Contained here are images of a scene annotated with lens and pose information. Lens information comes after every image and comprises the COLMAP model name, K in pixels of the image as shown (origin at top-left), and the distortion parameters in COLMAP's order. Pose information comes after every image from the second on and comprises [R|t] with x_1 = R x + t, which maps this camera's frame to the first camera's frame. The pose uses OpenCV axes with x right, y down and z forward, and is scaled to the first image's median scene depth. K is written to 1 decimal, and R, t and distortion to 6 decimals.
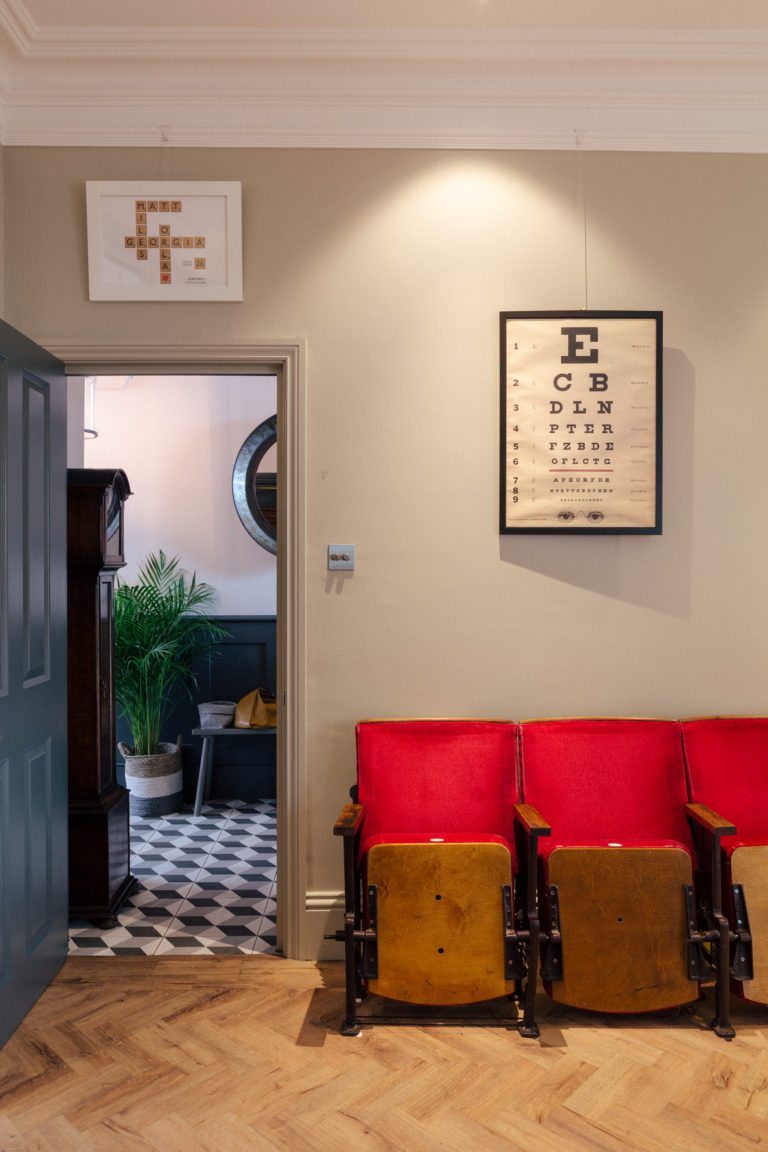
lens RADIAL K [[836.3, 0, 402.3], [0, 836.3, 572.4], [0, 0, 1]] dist [-0.006049, 0.003436]
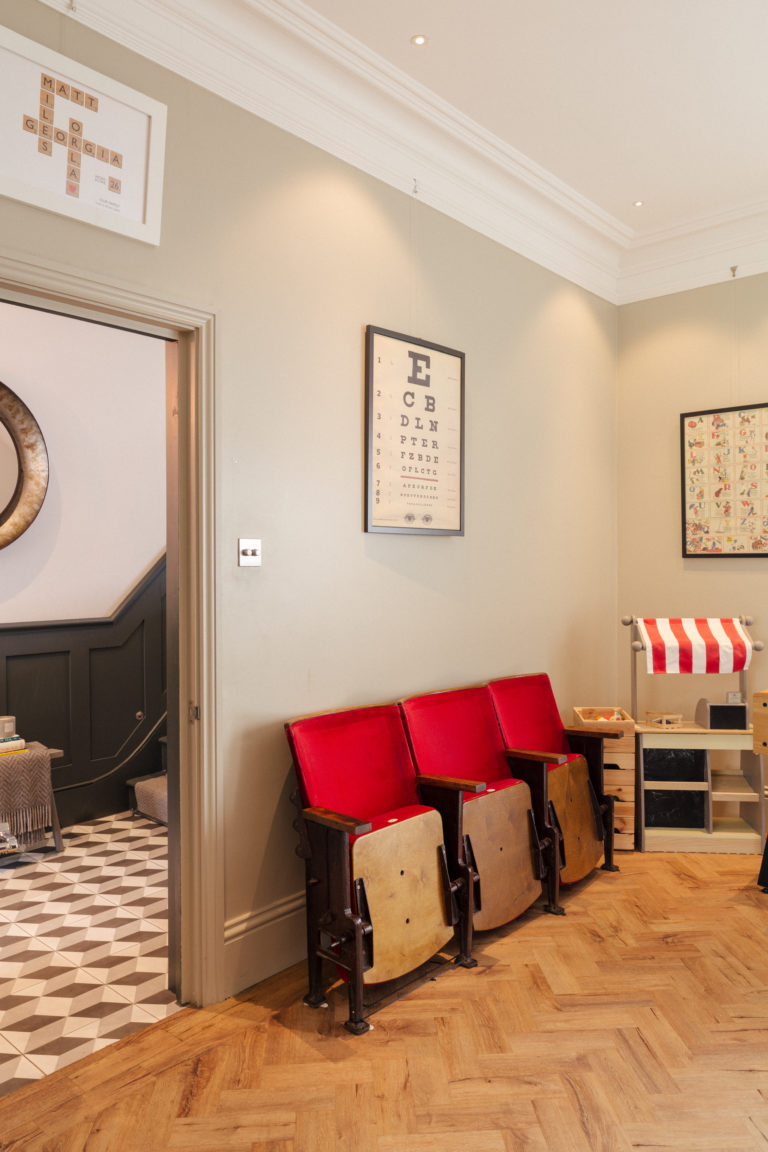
lens RADIAL K [[837.8, 0, 384.0], [0, 837.8, 576.0], [0, 0, 1]] dist [-0.004134, -0.001131]
pose [[0.660804, -0.013158, 0.750443, -0.456025], [0.009329, 0.999913, 0.009318, 0.000307], [-0.750501, 0.000844, 0.660869, 0.184989]]
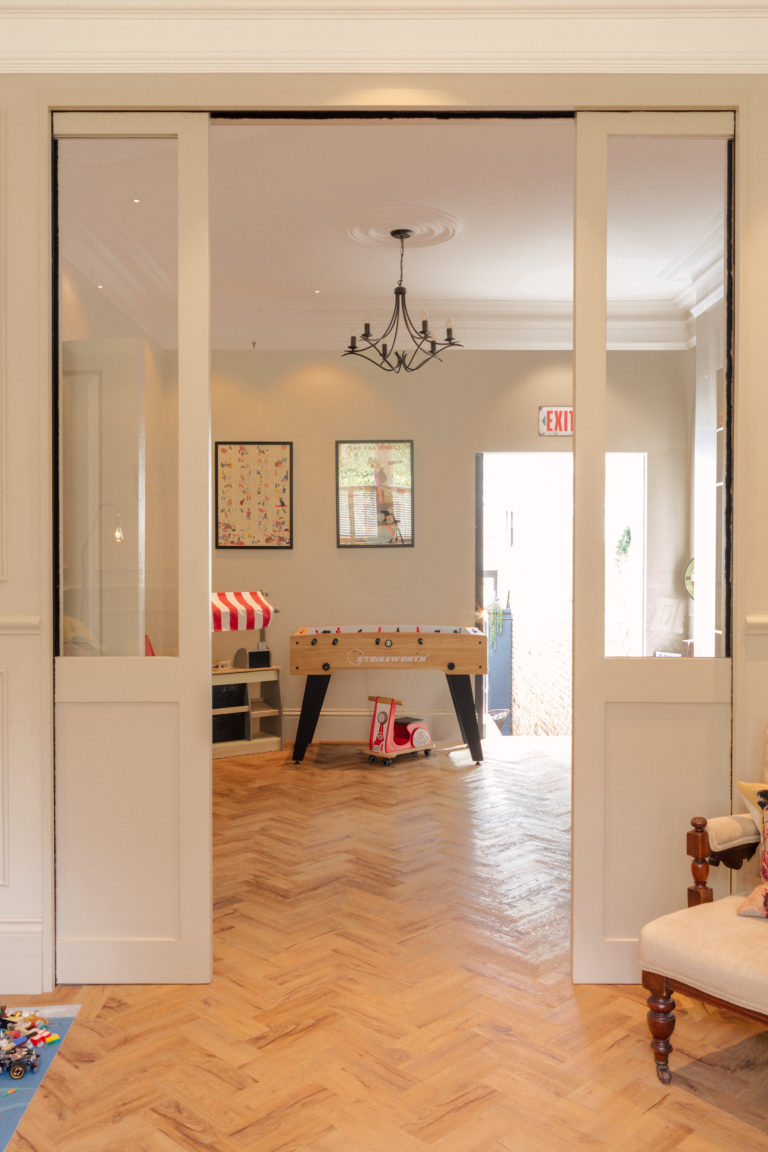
lens RADIAL K [[1079.7, 0, 384.0], [0, 1079.7, 576.0], [0, 0, 1]] dist [-0.000687, -0.002473]
pose [[0.002489, -0.020442, 0.999788, -1.244132], [0.000654, 0.999791, 0.020440, 0.000107], [-0.999997, 0.000603, 0.002502, 0.309757]]
